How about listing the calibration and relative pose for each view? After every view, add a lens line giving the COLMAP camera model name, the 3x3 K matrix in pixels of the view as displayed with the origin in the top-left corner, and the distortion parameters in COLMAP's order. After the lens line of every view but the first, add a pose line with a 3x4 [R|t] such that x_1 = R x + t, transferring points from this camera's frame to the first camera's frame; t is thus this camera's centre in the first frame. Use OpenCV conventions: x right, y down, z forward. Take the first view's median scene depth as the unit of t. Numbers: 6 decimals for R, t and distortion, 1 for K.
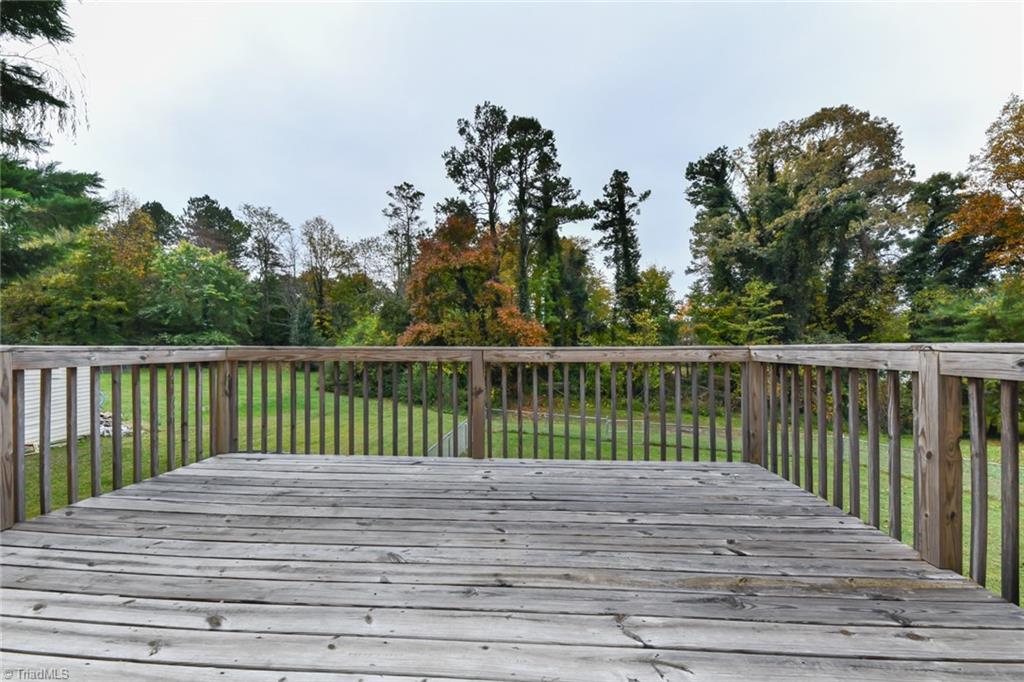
lens RADIAL K [[410.1, 0, 512.0], [0, 410.1, 341.0], [0, 0, 1]] dist [0.021676, -0.010260]
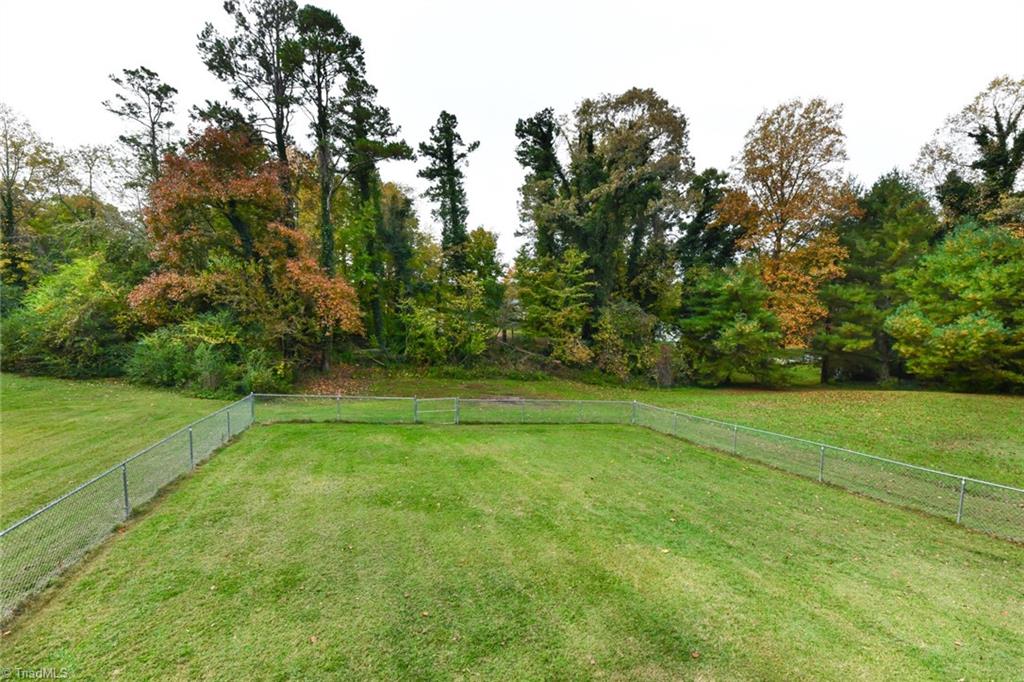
lens RADIAL K [[410.1, 0, 512.0], [0, 410.1, 341.0], [0, 0, 1]] dist [0.021676, -0.010260]
pose [[0.925615, -0.011744, 0.378283, 0.049392], [-0.027315, 0.994839, 0.097720, -0.010598], [-0.377479, -0.100784, 0.920517, 0.075019]]
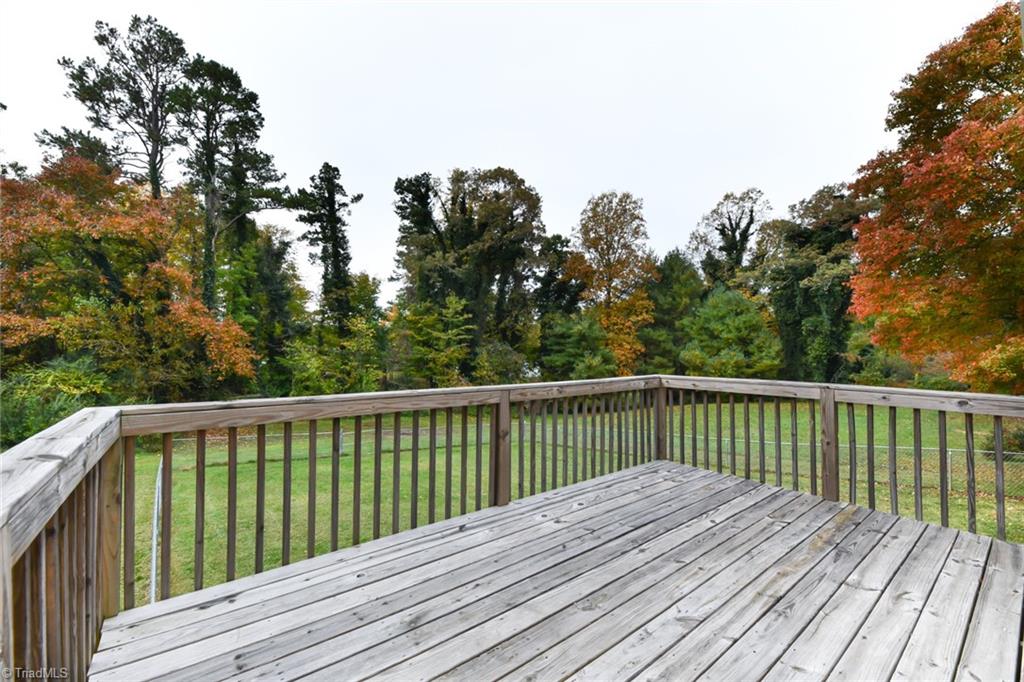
lens RADIAL K [[410.1, 0, 512.0], [0, 410.1, 341.0], [0, 0, 1]] dist [0.021676, -0.010260]
pose [[0.742664, 0.018836, 0.669400, -0.058476], [-0.014762, 0.999822, -0.011755, -0.006551], [-0.669502, -0.001152, 0.742810, 0.023807]]
